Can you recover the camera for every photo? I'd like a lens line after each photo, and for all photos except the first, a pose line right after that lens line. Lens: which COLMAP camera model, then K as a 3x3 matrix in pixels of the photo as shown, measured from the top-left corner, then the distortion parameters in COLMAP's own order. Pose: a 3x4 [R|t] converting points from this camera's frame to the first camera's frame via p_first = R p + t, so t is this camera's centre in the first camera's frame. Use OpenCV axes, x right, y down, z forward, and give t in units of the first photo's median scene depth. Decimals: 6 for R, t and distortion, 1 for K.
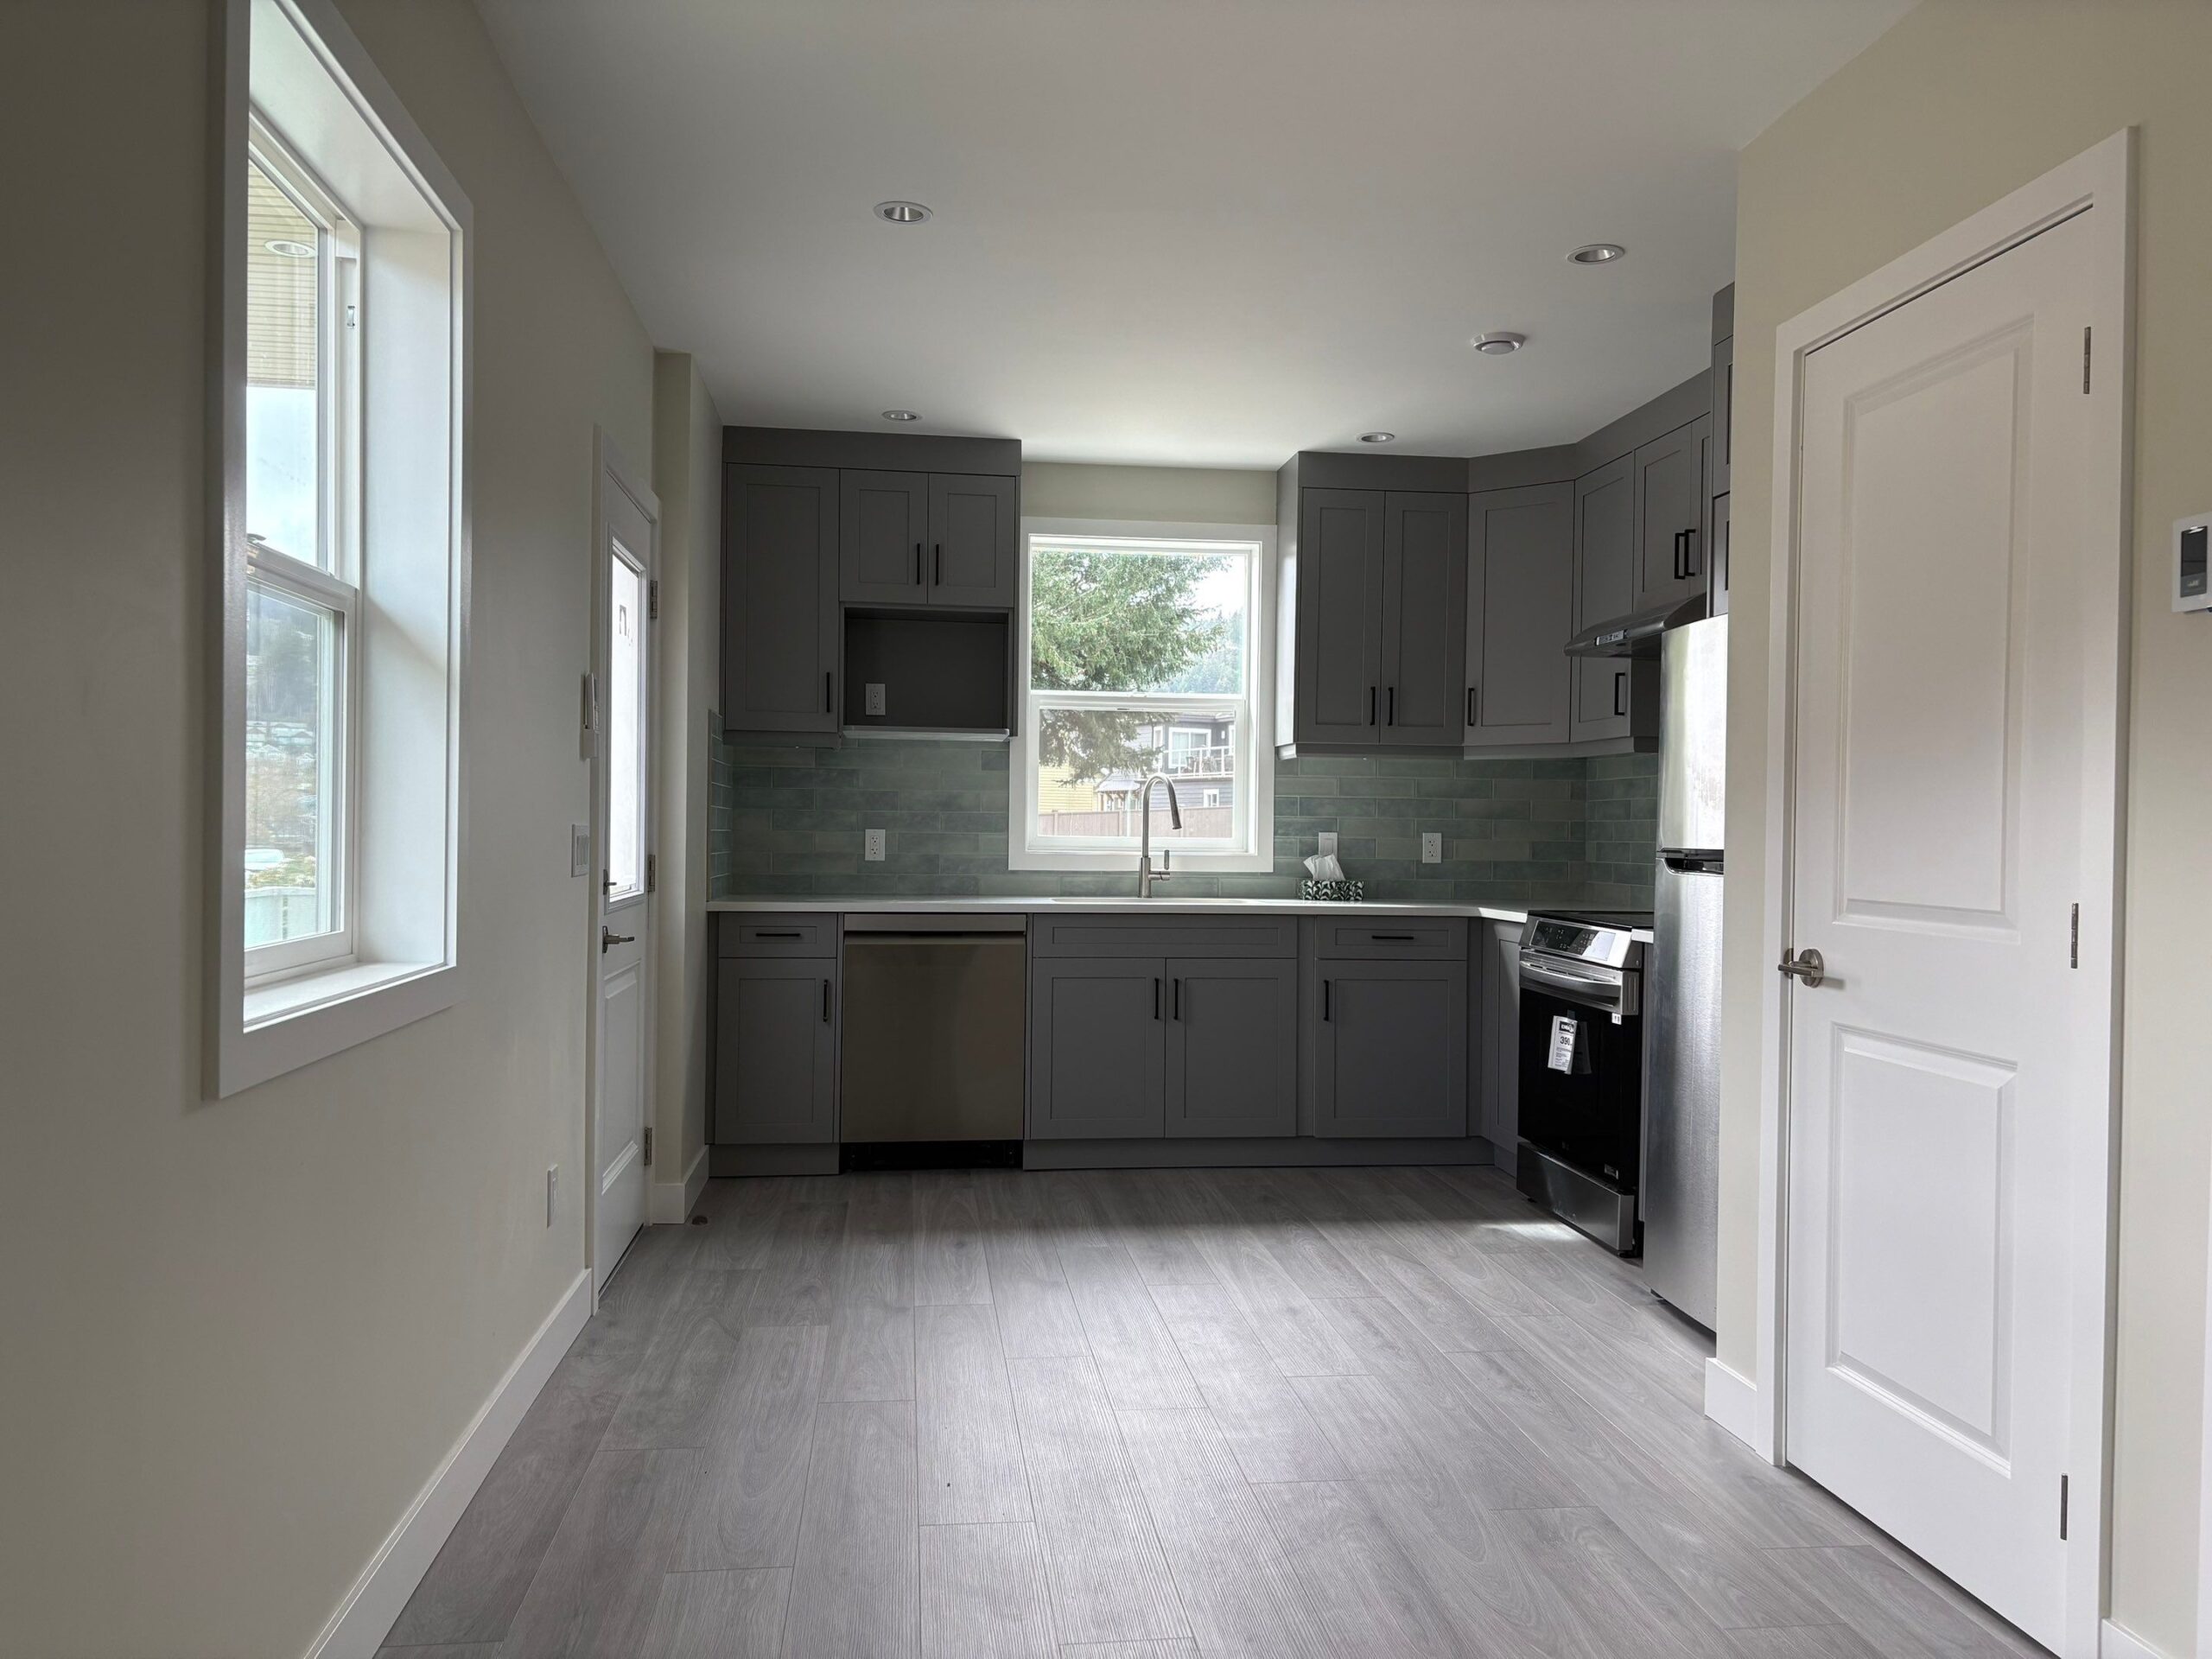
lens RADIAL K [[1678.5, 0, 1121.0], [0, 1678.5, 834.3], [0, 0, 1]] dist [0.074821, -0.000855]
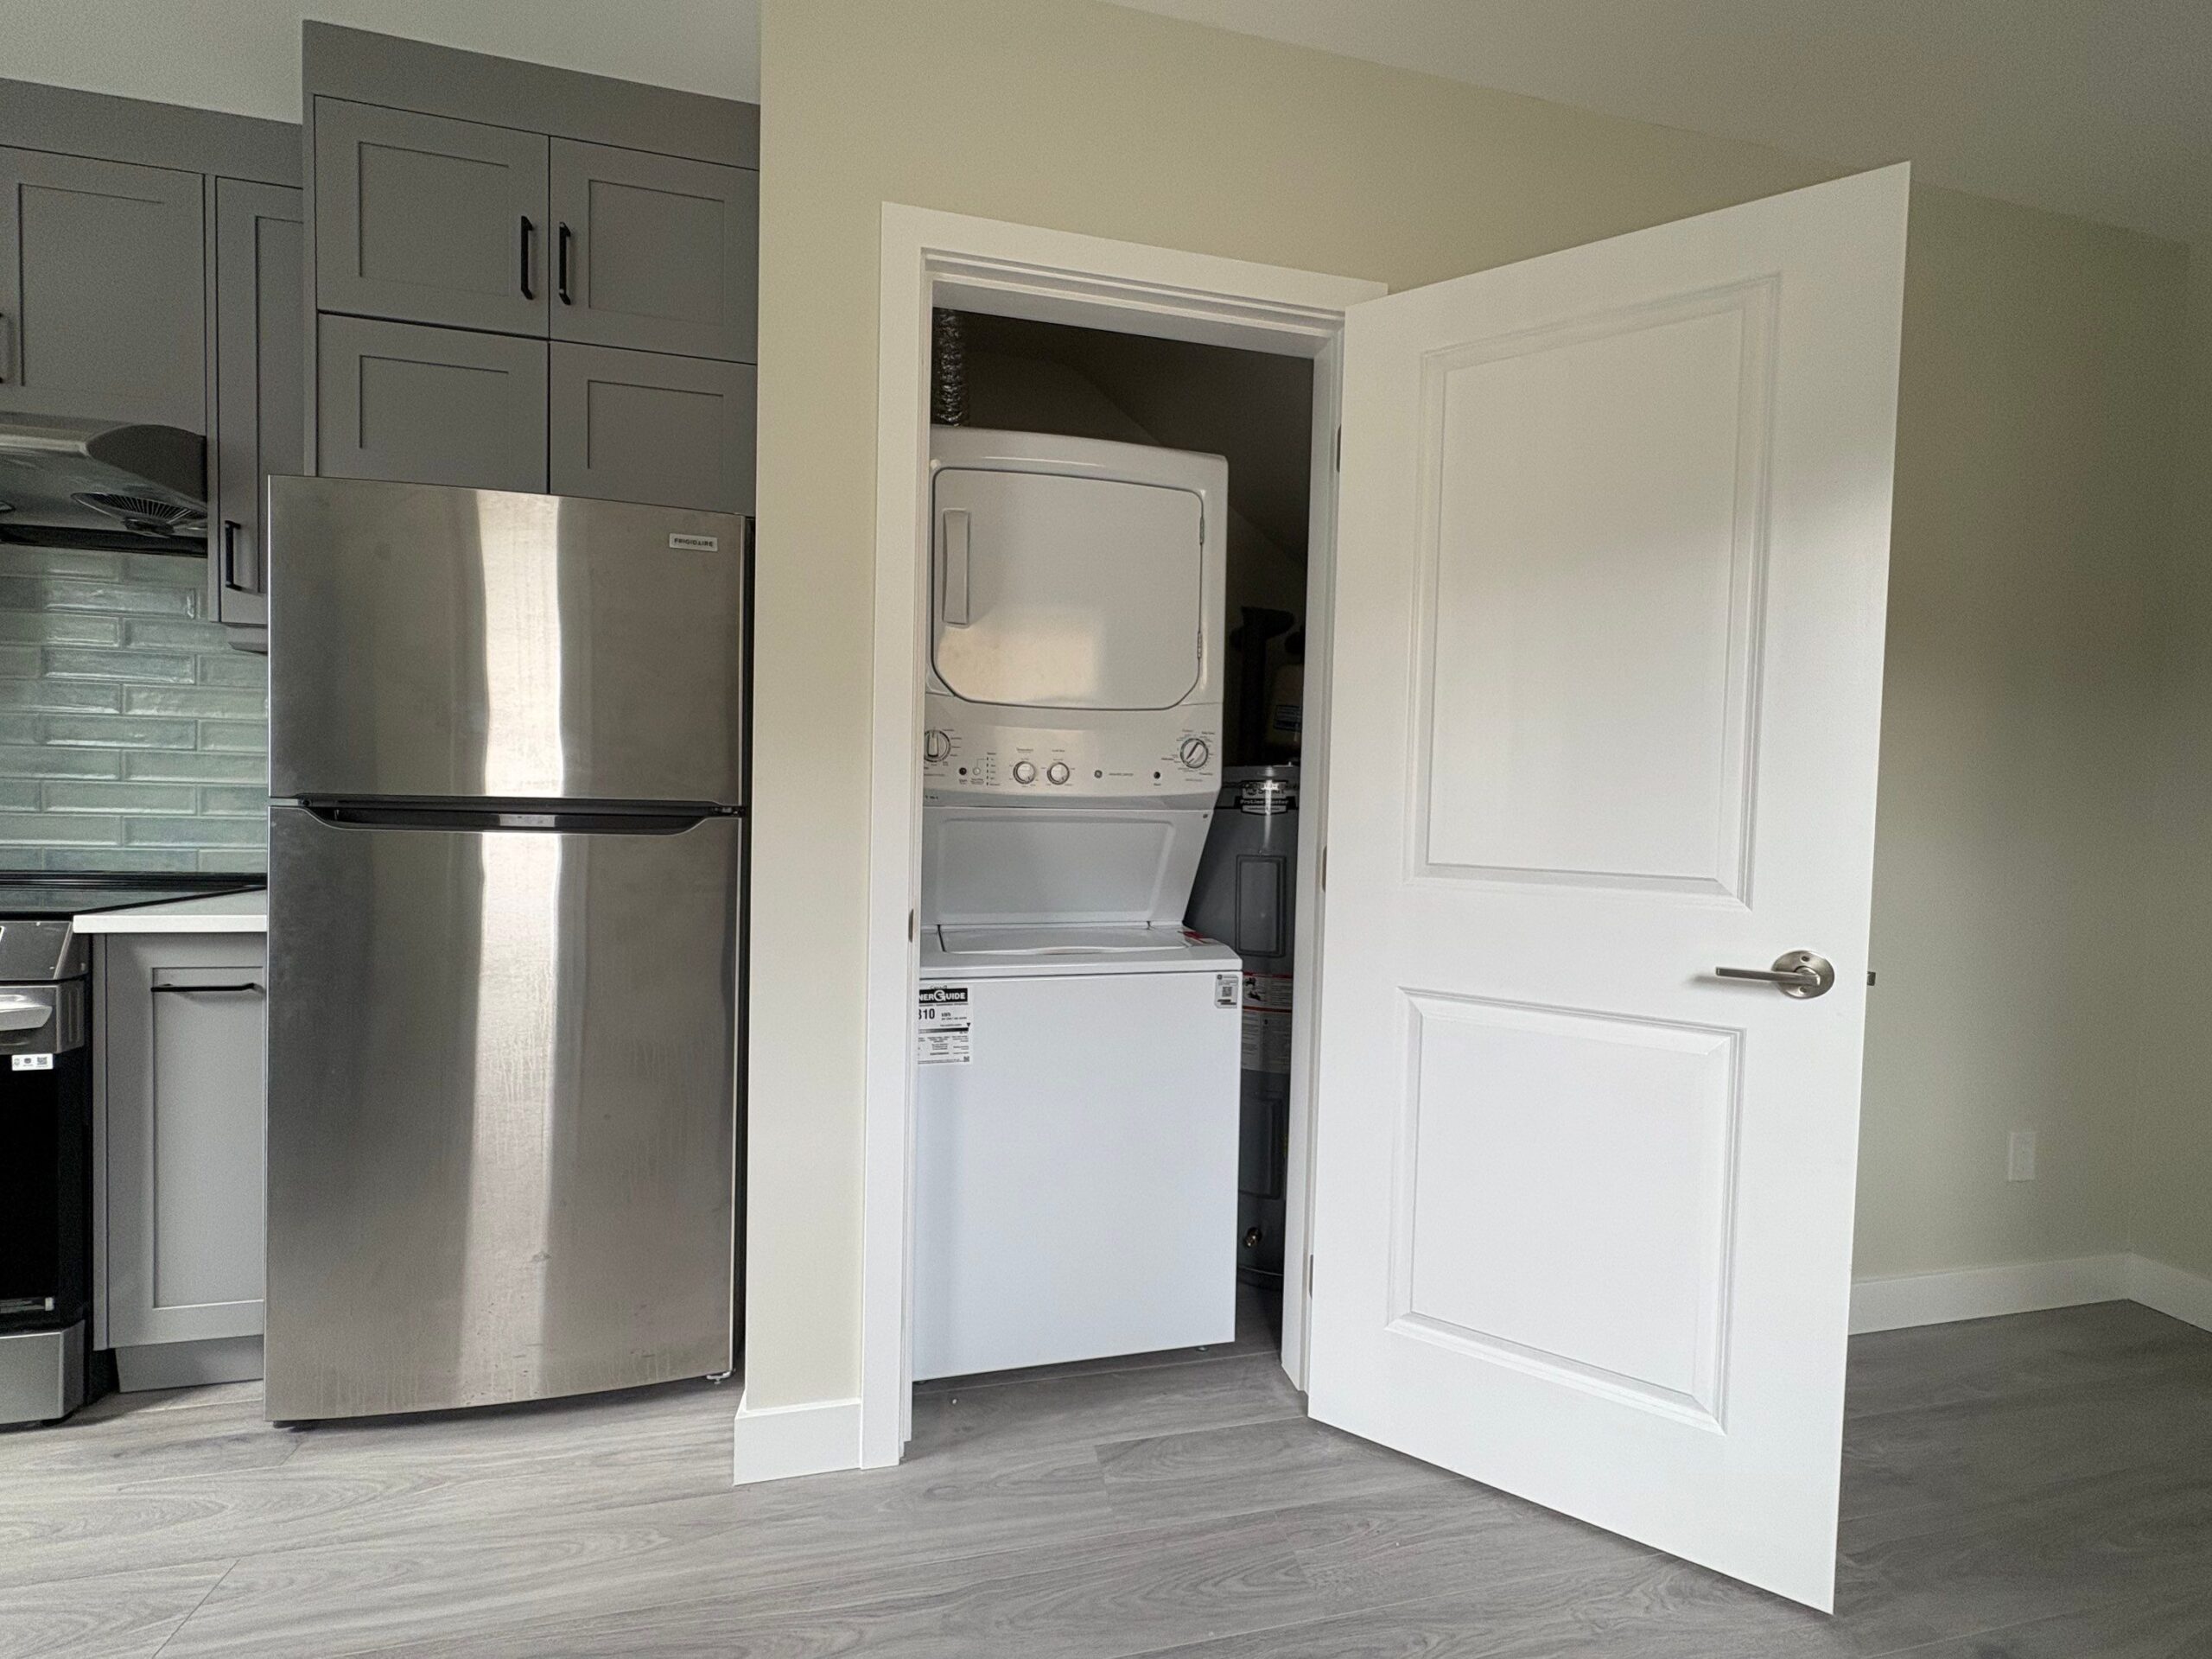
lens RADIAL K [[879.5, 0, 1103.4], [0, 879.5, 829.6], [0, 0, 1]] dist [-0.000494, -0.000016]
pose [[-0.083974, -0.048992, 0.995263, -0.047960], [-0.021560, 0.998646, 0.047340, -0.000825], [-0.996235, -0.017482, -0.084917, 0.512505]]
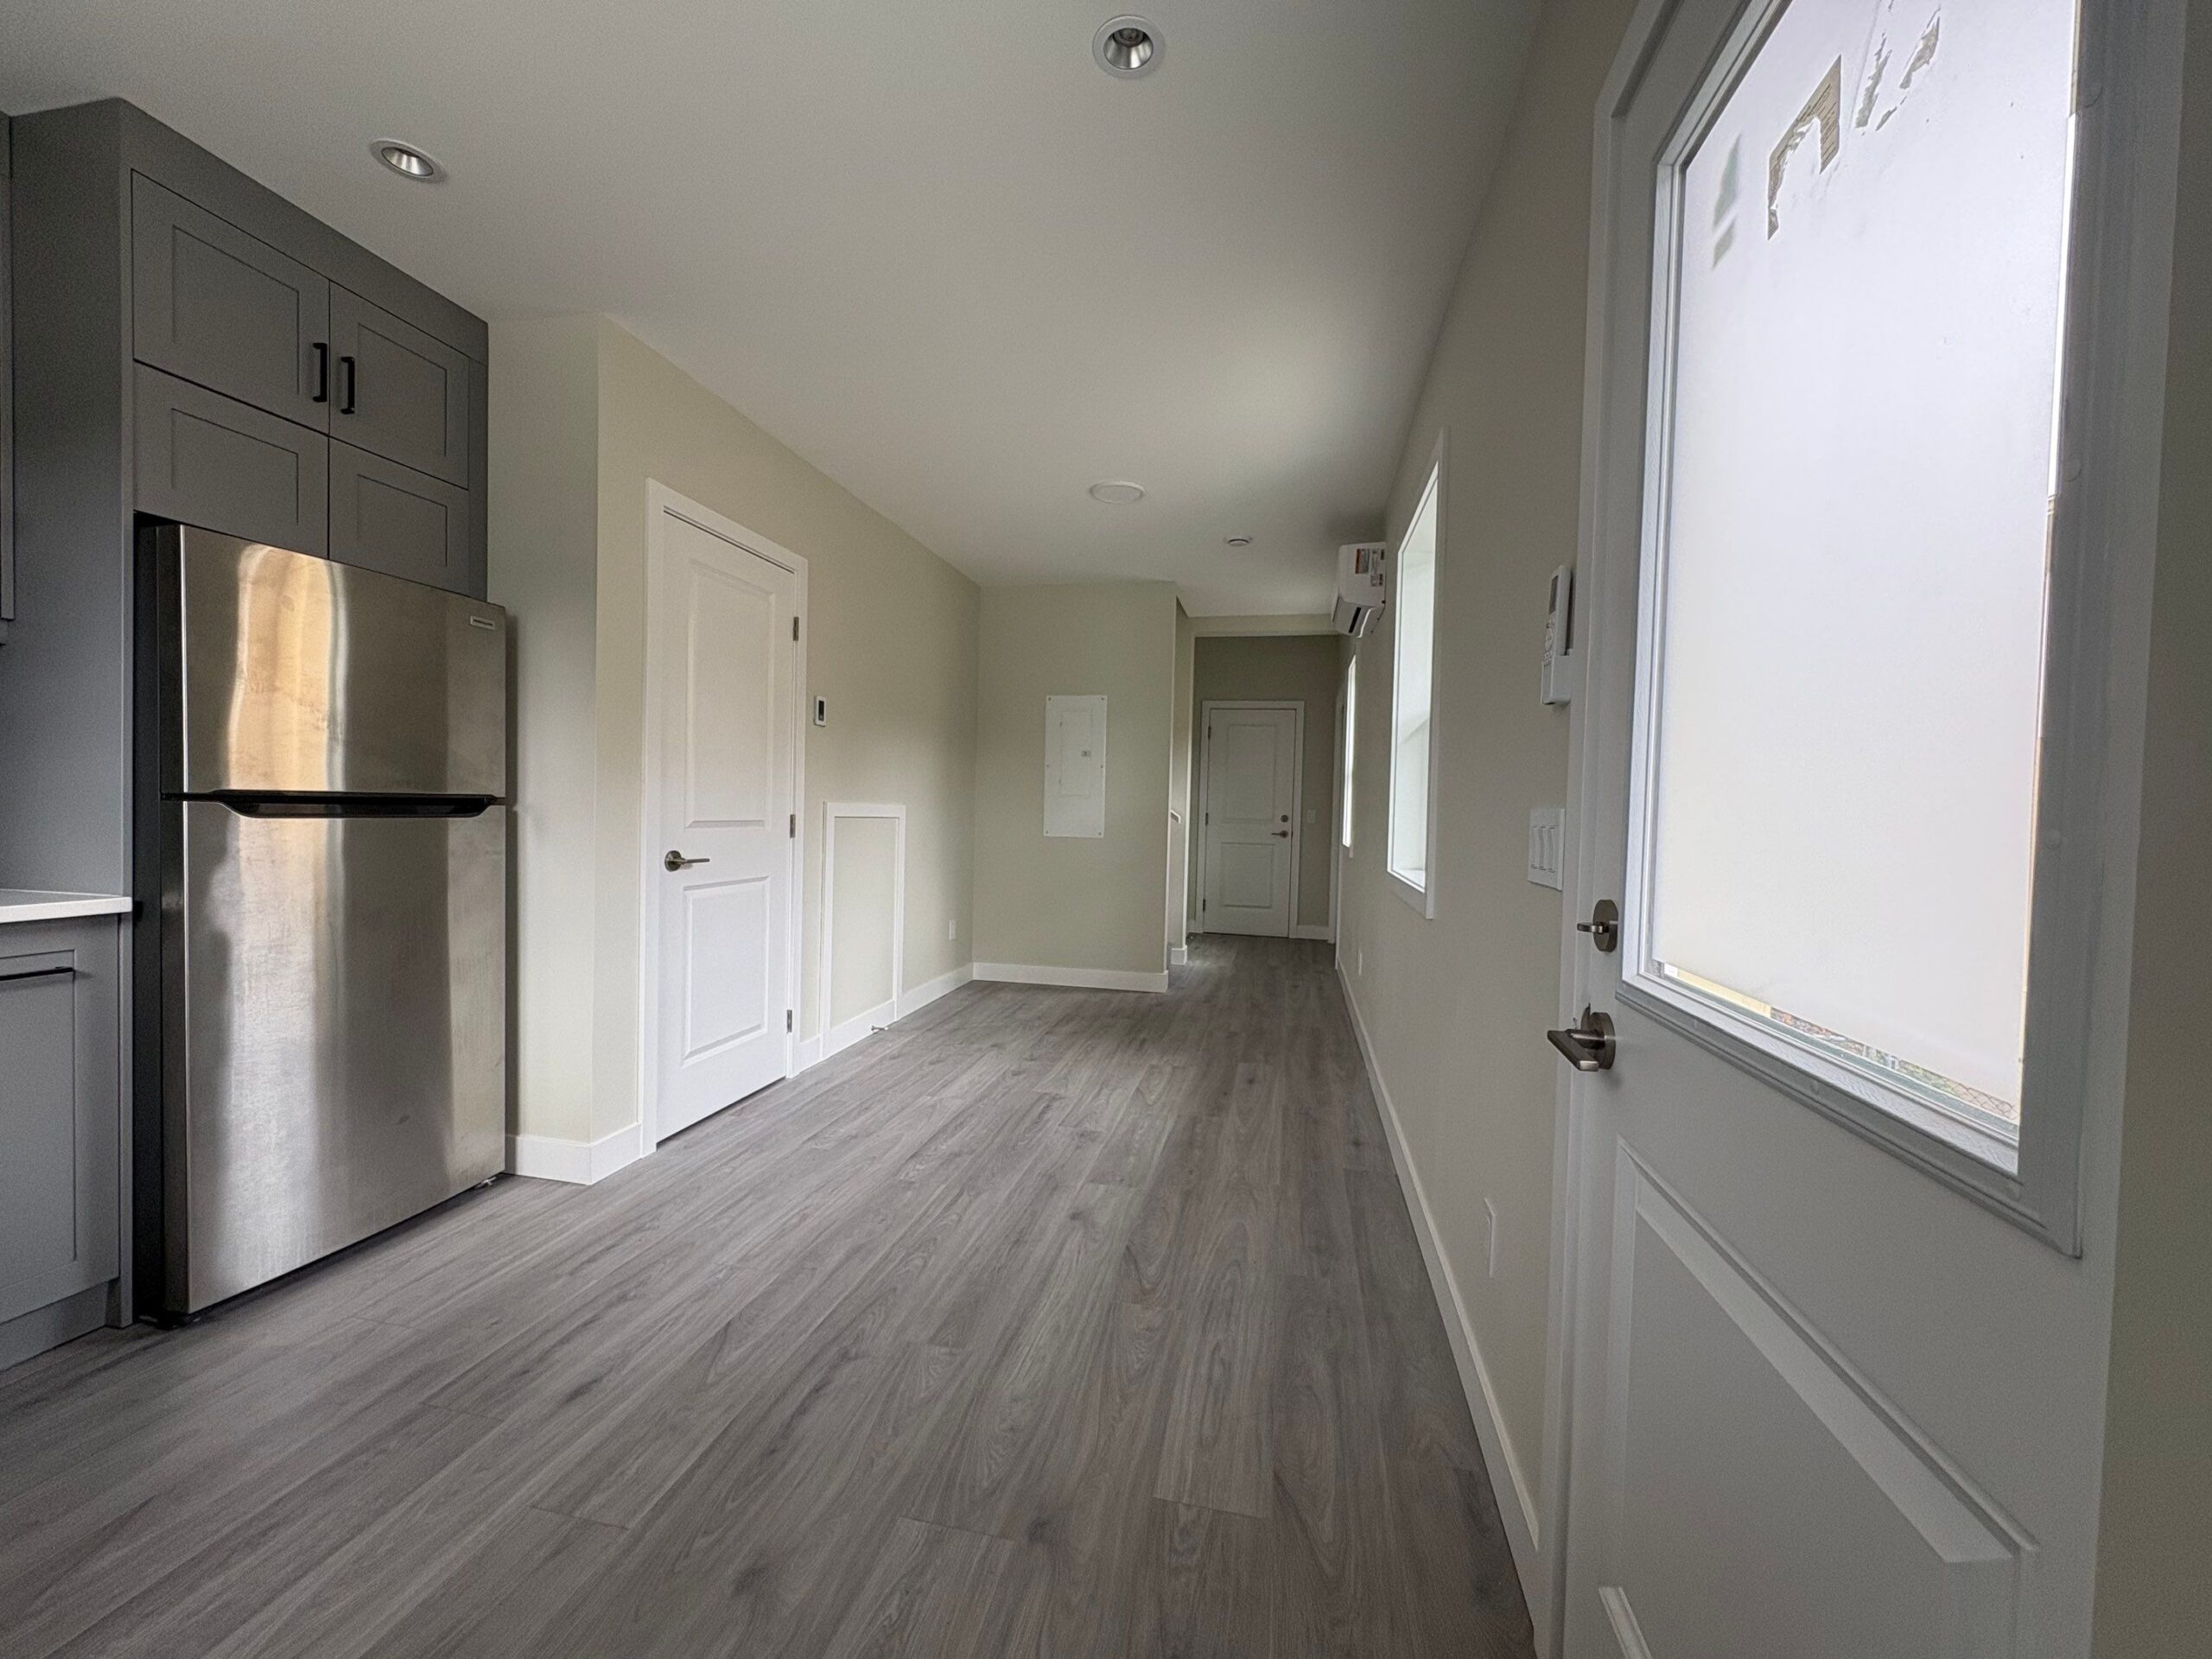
lens RADIAL K [[879.5, 0, 1103.4], [0, 879.5, 829.6], [0, 0, 1]] dist [-0.000494, -0.000016]
pose [[-0.942473, -0.045954, 0.331109, -0.178766], [-0.036282, 0.998717, 0.035336, -0.002507], [-0.332308, 0.021290, -0.942931, 0.921389]]
